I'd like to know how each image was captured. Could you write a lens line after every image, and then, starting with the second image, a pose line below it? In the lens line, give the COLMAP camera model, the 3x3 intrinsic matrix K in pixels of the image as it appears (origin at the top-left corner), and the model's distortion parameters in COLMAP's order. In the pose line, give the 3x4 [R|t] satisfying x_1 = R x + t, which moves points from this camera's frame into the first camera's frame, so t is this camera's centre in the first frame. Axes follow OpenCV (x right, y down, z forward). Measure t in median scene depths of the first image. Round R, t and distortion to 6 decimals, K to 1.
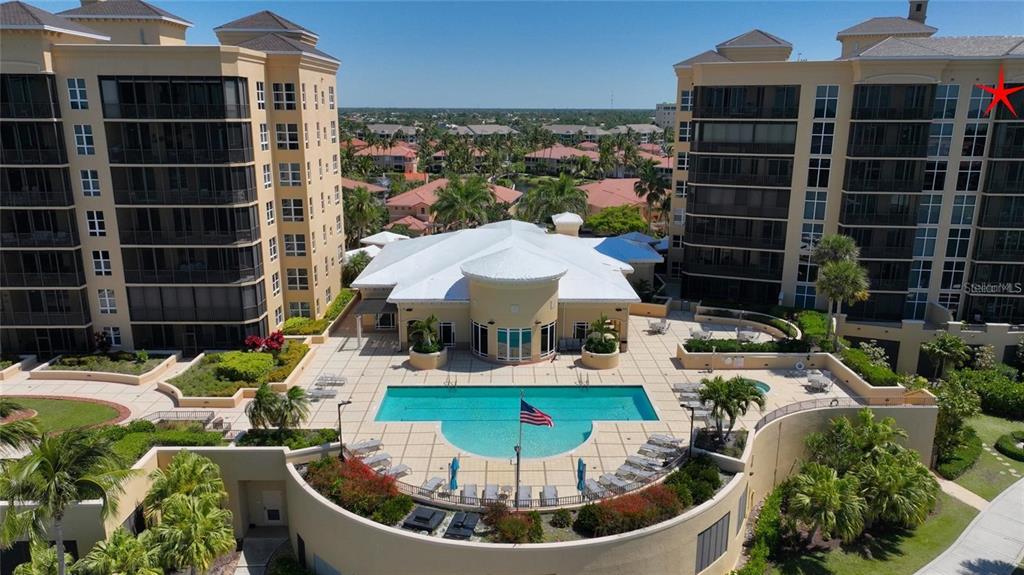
lens RADIAL K [[720.2, 0, 512.0], [0, 720.2, 287.5], [0, 0, 1]] dist [0.002291, 0.006269]
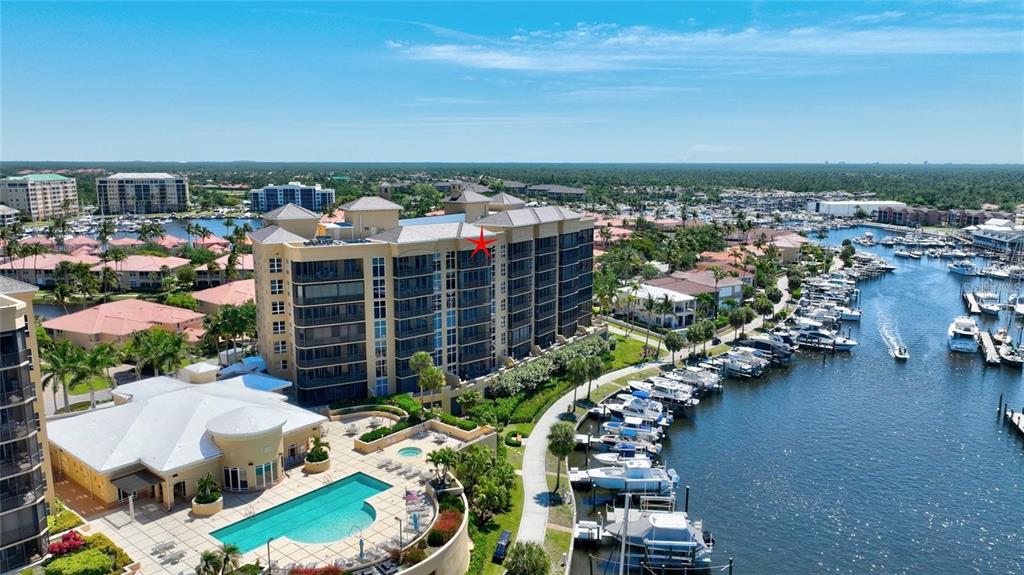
lens RADIAL K [[721.5, 0, 512.0], [0, 721.5, 287.5], [0, 0, 1]] dist [0.003327, 0.002311]
pose [[0.649222, -0.136536, 0.748244, -0.597653], [0.187801, 0.982073, 0.016257, -0.183753], [-0.737049, 0.129967, 0.663225, -0.299615]]
